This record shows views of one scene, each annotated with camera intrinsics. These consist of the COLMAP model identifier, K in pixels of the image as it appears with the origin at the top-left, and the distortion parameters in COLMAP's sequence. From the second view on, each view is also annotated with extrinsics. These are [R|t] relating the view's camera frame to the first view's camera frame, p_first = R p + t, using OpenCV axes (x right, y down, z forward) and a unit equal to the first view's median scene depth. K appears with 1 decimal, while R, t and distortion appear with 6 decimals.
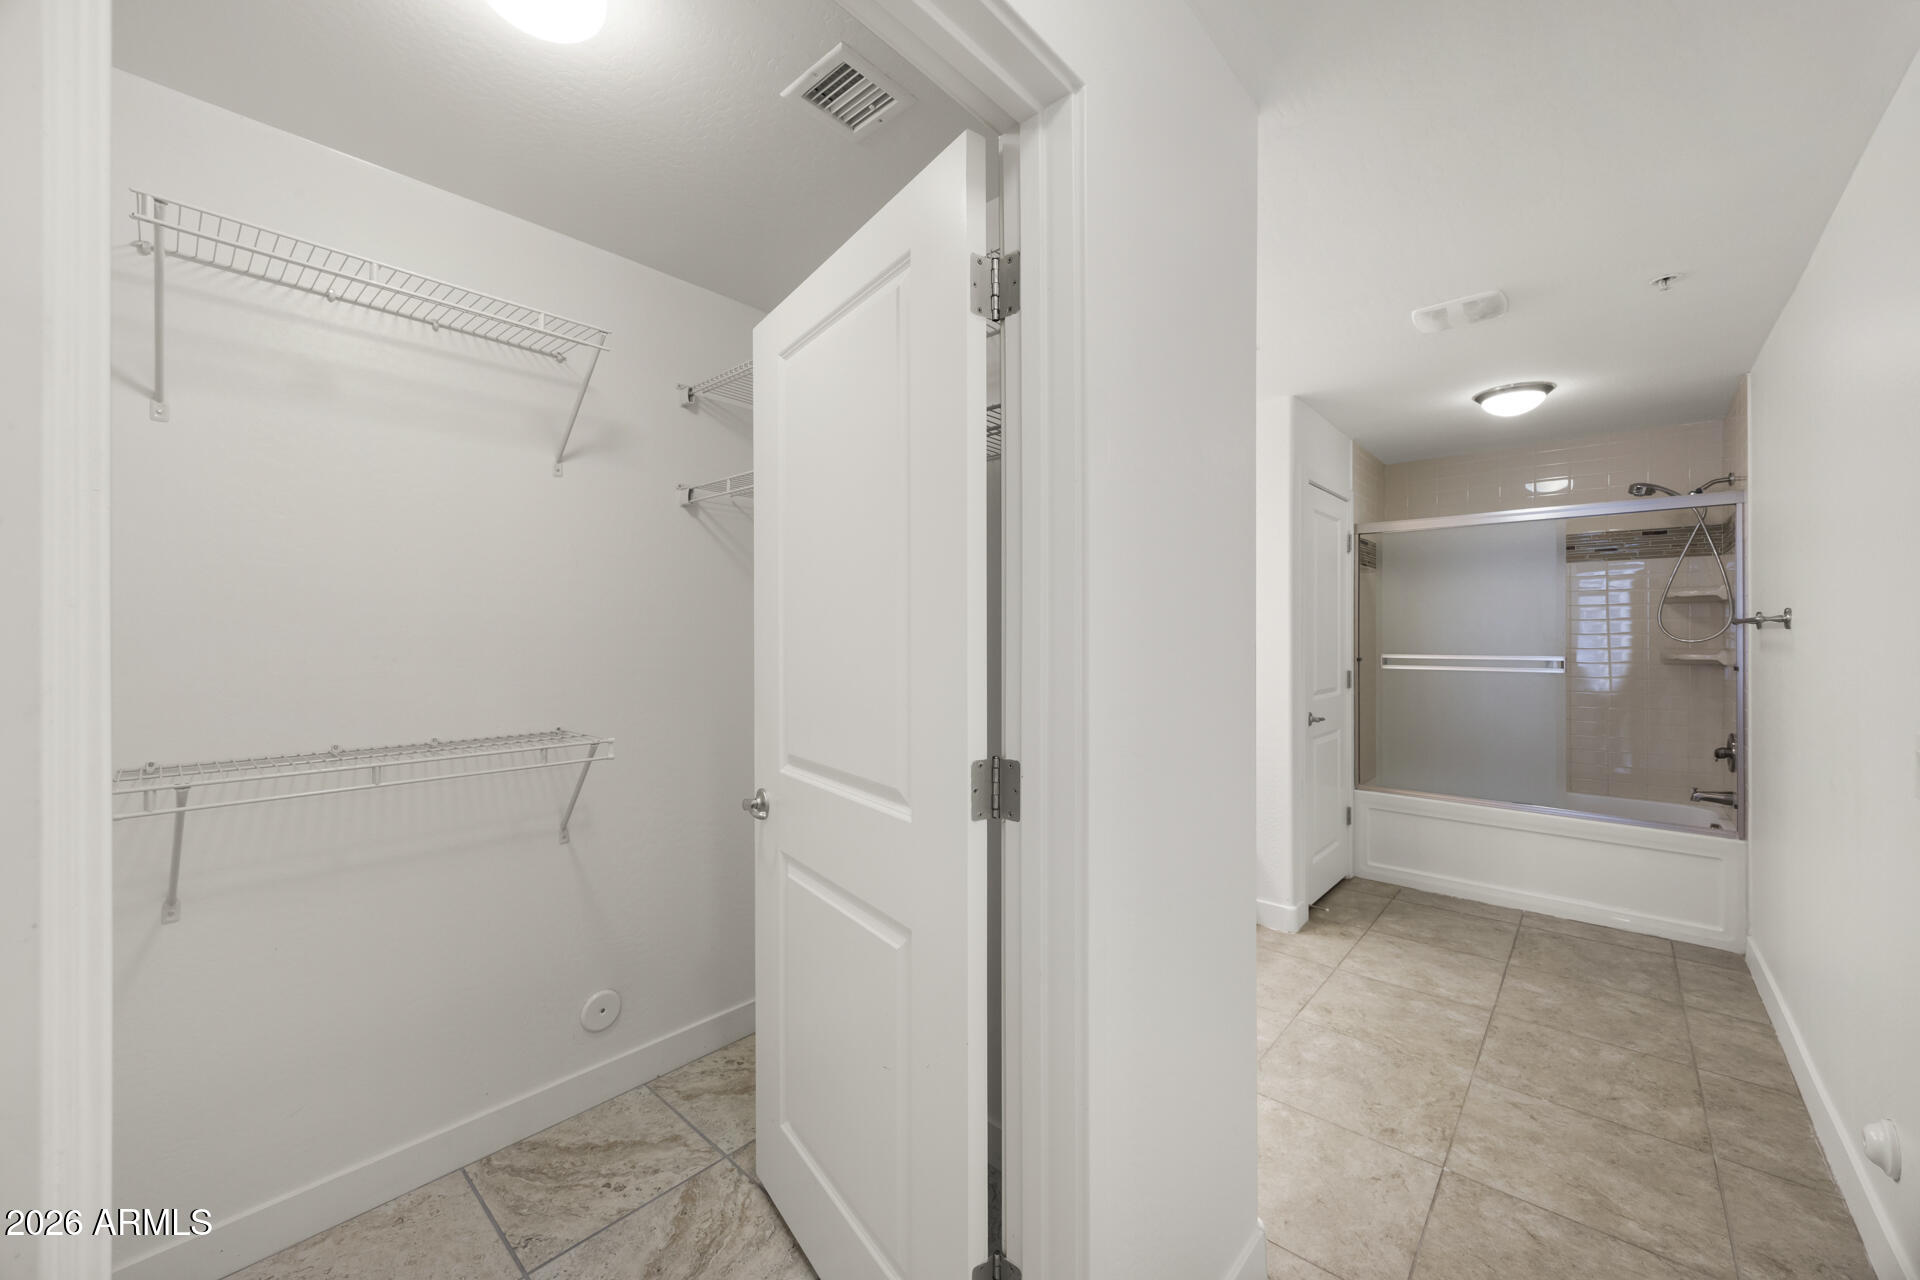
lens RADIAL K [[730.5, 0, 955.1], [0, 730.5, 638.5], [0, 0, 1]] dist [-0.003262, 0.000219]
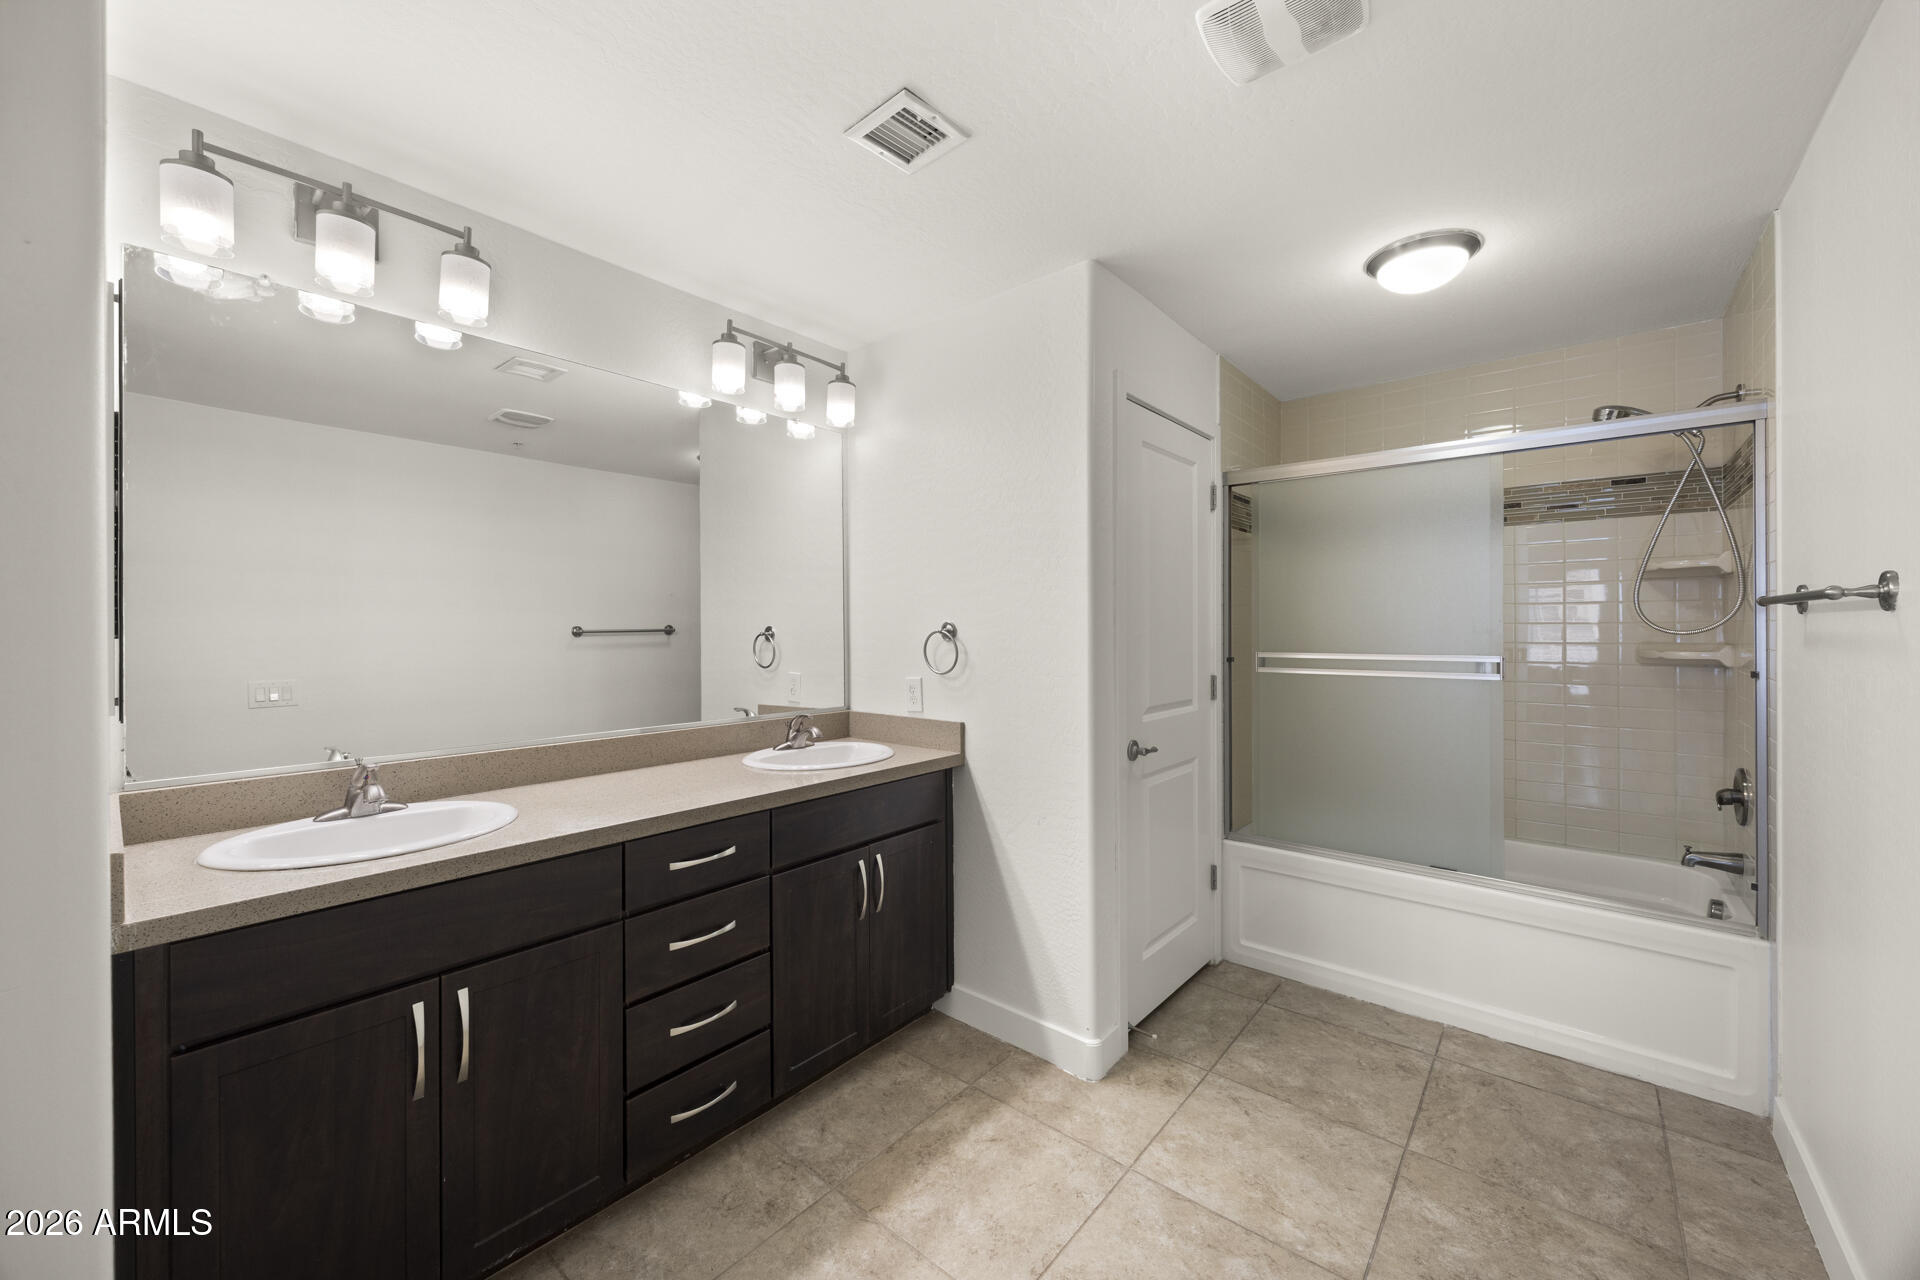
lens RADIAL K [[730.5, 0, 957.1], [0, 730.5, 634.5], [0, 0, 1]] dist [-0.003262, 0.000219]
pose [[0.999564, -0.004329, 0.029192, 0.259051], [0.004200, 0.999981, 0.004485, -0.000447], [-0.029211, -0.004360, 0.999564, 0.281335]]
